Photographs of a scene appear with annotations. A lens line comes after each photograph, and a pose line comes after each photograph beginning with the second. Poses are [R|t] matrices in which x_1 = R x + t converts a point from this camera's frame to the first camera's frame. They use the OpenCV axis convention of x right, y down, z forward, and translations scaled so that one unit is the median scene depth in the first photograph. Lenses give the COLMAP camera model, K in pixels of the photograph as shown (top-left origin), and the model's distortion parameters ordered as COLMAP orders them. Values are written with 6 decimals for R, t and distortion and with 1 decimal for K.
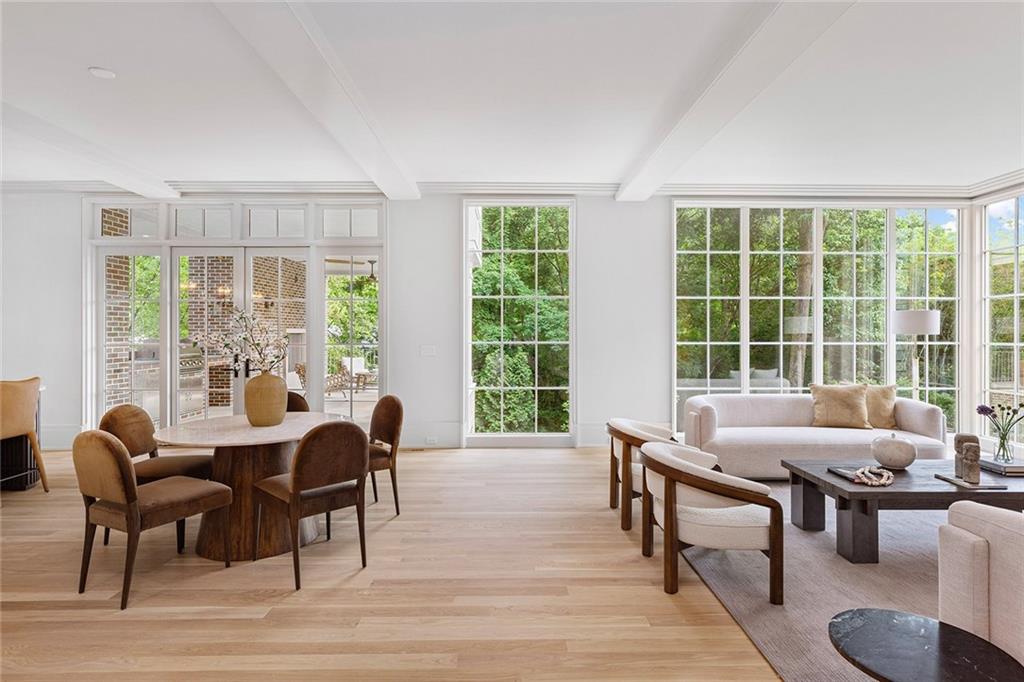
lens RADIAL K [[539.4, 0, 512.2], [0, 539.4, 333.4], [0, 0, 1]] dist [0.004825, 0.001854]
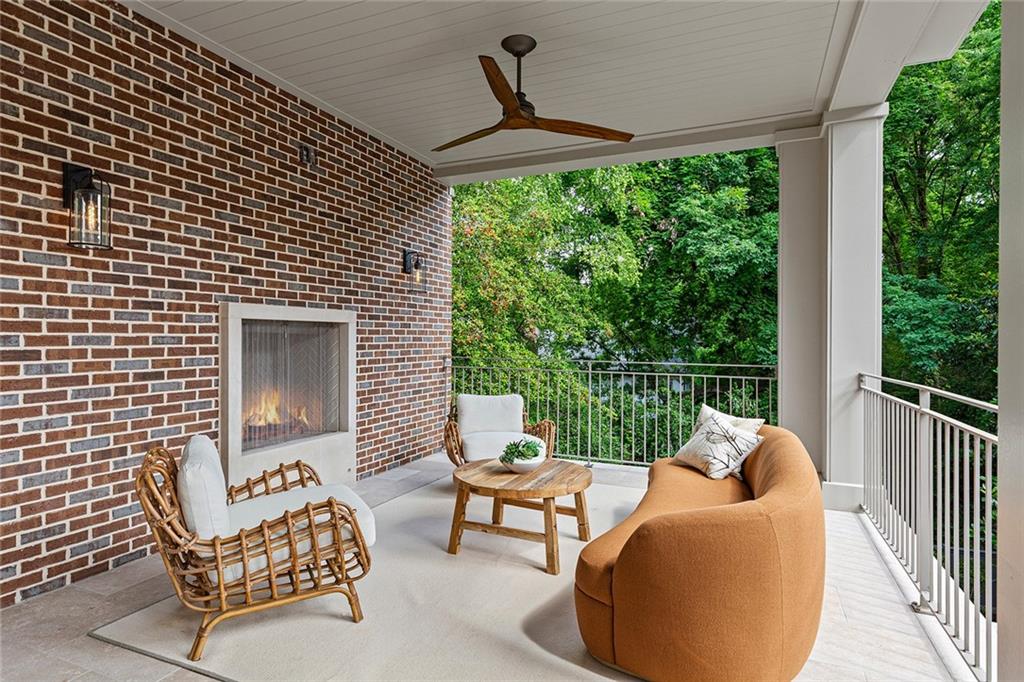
lens RADIAL K [[554.7, 0, 509.8], [0, 554.7, 342.6], [0, 0, 1]] dist [0.000058, 0.000211]
pose [[0.912289, 0.000528, -0.409547, -0.445169], [0.000908, 0.999994, 0.003312, 0.033377], [0.409546, -0.003393, 0.912283, 2.190307]]
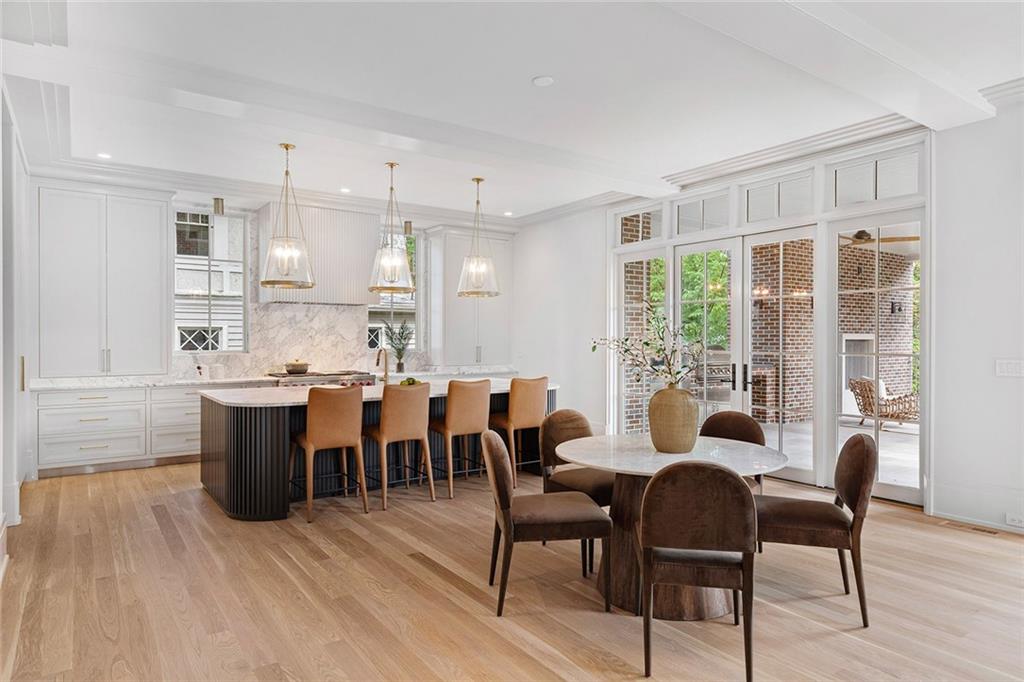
lens RADIAL K [[614.2, 0, 512.0], [0, 614.2, 341.0], [0, 0, 1]] dist [0.001539, 0.000797]
pose [[0.569239, 0.005302, -0.822155, 0.130527], [-0.004585, 0.999984, 0.003274, 0.003666], [0.822160, 0.001906, 0.569254, 0.238081]]
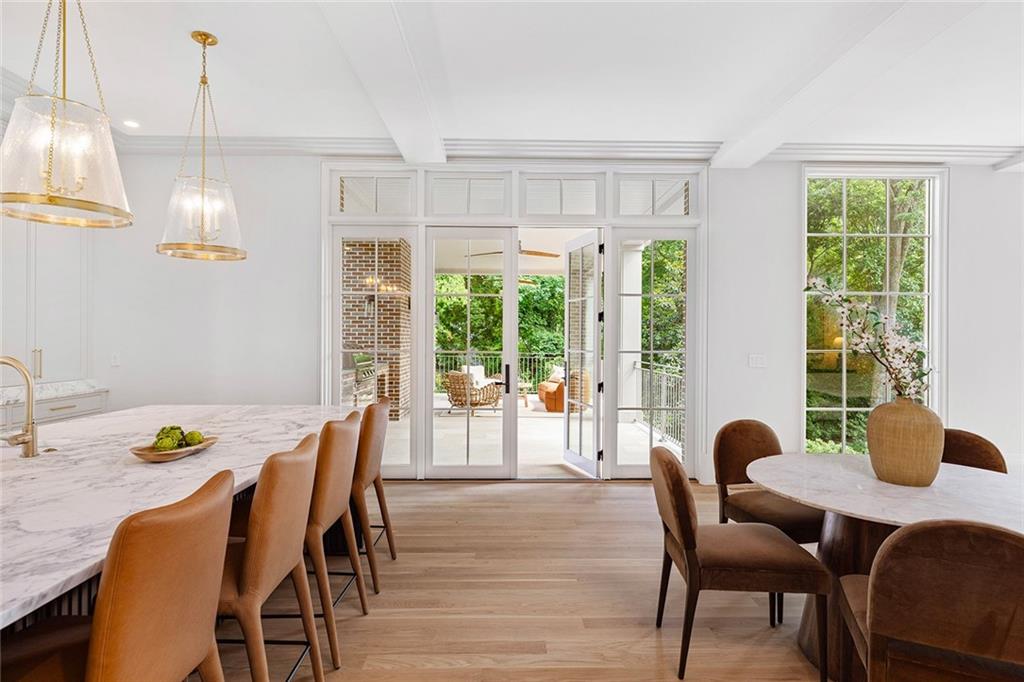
lens RADIAL K [[546.7, 0, 517.2], [0, 546.7, 339.2], [0, 0, 1]] dist [-0.001730, -0.000853]
pose [[0.999871, 0.006721, 0.014580, -0.758548], [-0.006700, 0.999977, -0.001438, 0.006075], [-0.014589, 0.001340, 0.999893, 0.306737]]
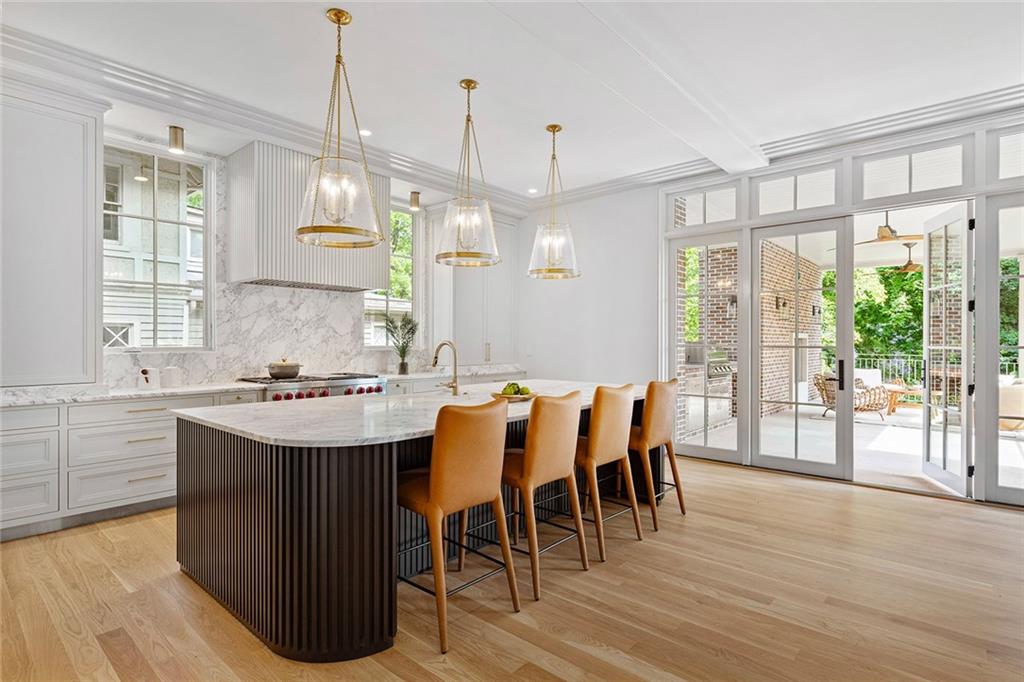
lens RADIAL K [[518.2, 0, 511.2], [0, 518.2, 342.8], [0, 0, 1]] dist [-0.002596, 0.000797]
pose [[0.743058, 0.004315, -0.669213, -0.551366], [-0.005281, 0.999986, 0.000583, 0.026848], [0.669206, 0.003101, 0.743070, 0.231186]]
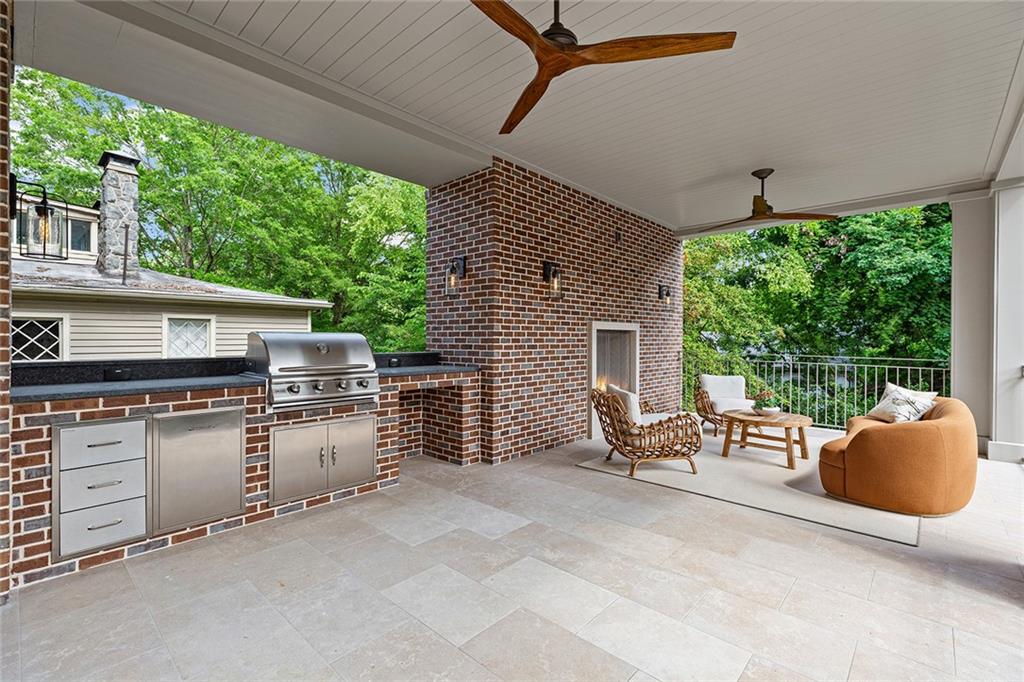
lens RADIAL K [[448.9, 0, 513.7], [0, 448.9, 340.5], [0, 0, 1]] dist [0.000034, -0.000060]
pose [[0.728406, 0.002873, -0.685140, -0.440825], [-0.003452, 0.999994, 0.000524, 0.032375], [0.685138, 0.001983, 0.728411, 1.672918]]
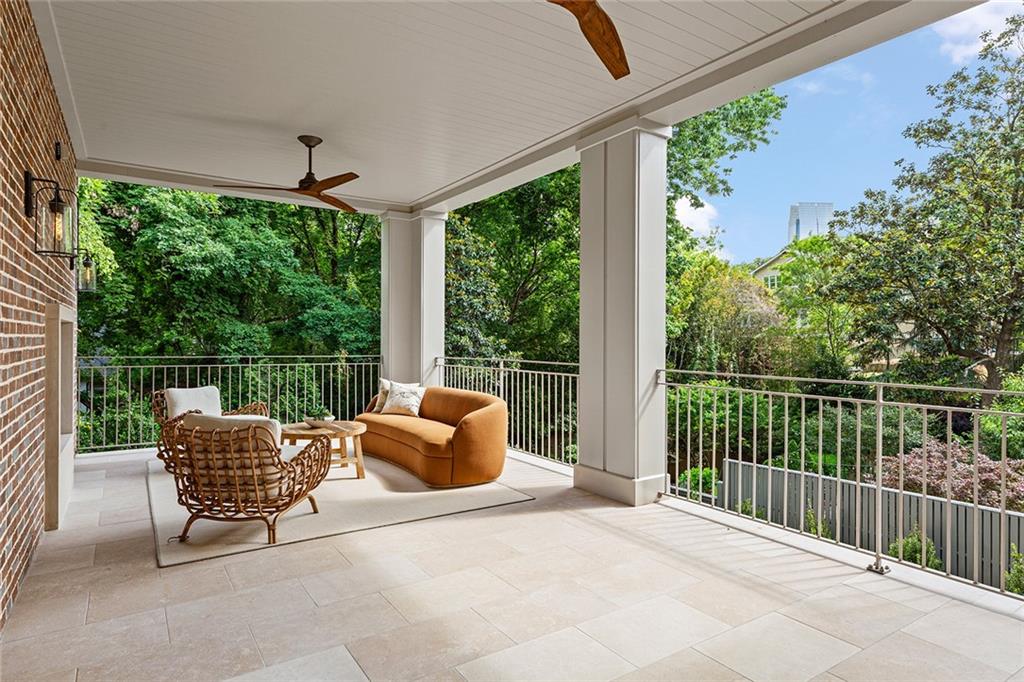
lens RADIAL K [[574.6, 0, 510.9], [0, 574.6, 336.9], [0, 0, 1]] dist [0.003437, 0.000378]
pose [[0.838312, 0.001989, 0.545187, -1.060822], [-0.000515, 0.999996, -0.002855, 0.029552], [-0.545190, 0.002113, 0.838310, 1.670040]]
